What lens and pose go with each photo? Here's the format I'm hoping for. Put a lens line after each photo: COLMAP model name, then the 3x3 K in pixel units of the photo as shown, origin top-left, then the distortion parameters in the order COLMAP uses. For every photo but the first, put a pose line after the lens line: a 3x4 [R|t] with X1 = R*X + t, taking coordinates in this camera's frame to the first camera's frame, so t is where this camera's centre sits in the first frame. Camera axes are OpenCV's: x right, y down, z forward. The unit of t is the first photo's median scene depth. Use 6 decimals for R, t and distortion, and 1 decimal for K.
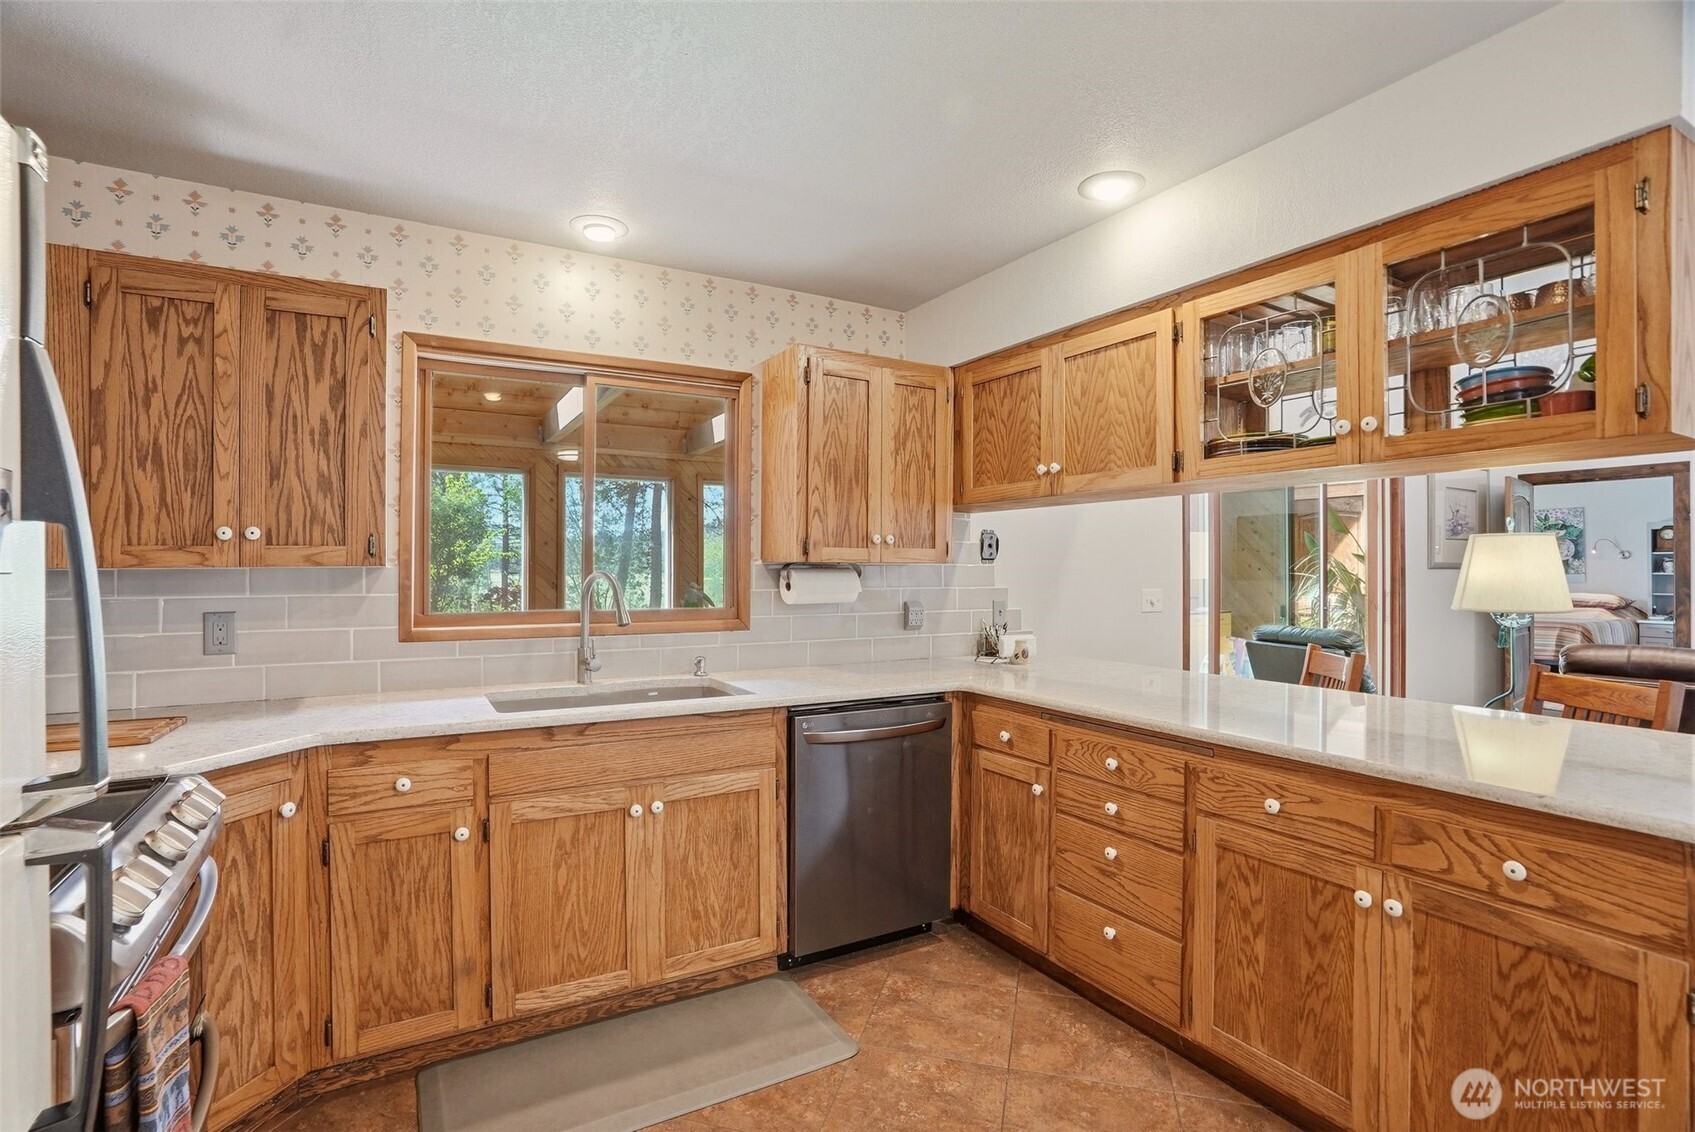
lens RADIAL K [[800.7, 0, 841.9], [0, 800.7, 569.7], [0, 0, 1]] dist [0.002356, 0.000781]
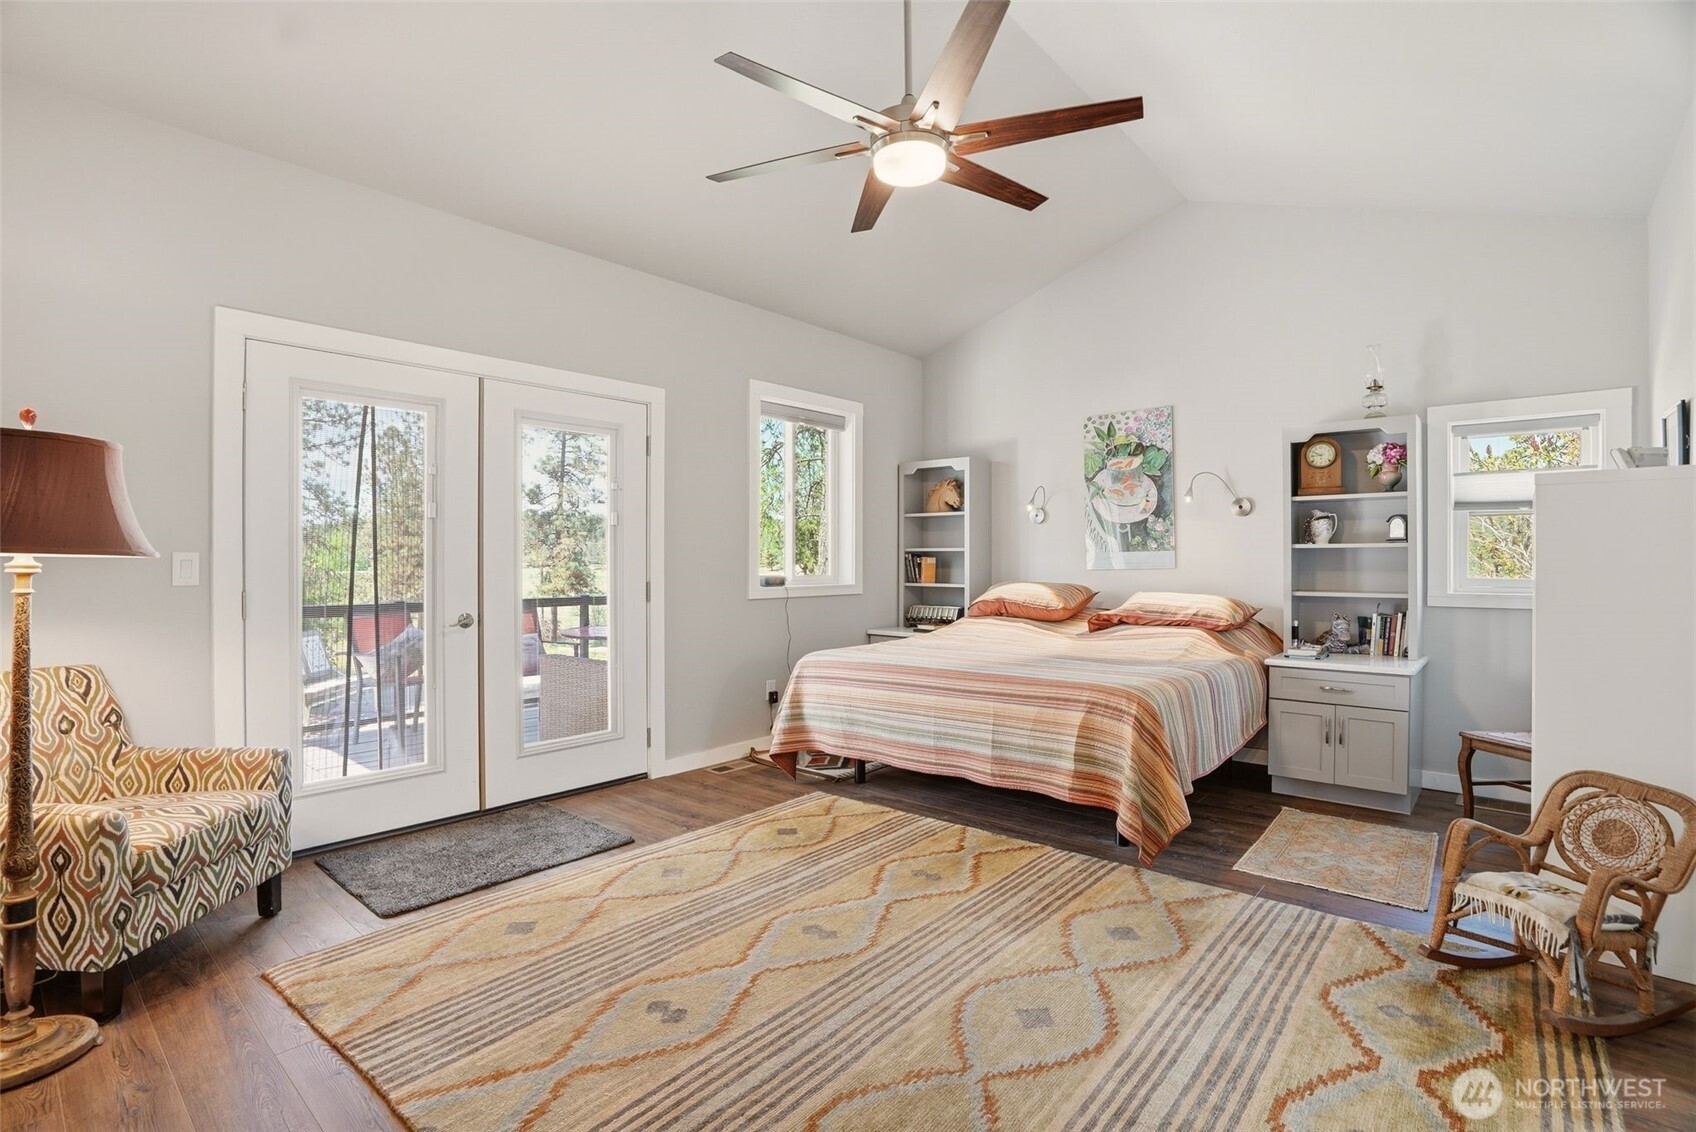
lens RADIAL K [[801.2, 0, 854.9], [0, 801.2, 562.3], [0, 0, 1]] dist [0.002356, 0.000781]
pose [[0.949759, -0.002945, 0.312968, 0.644914], [0.000882, 0.999977, 0.006731, 0.010239], [-0.312980, -0.006117, 0.949740, 0.658366]]
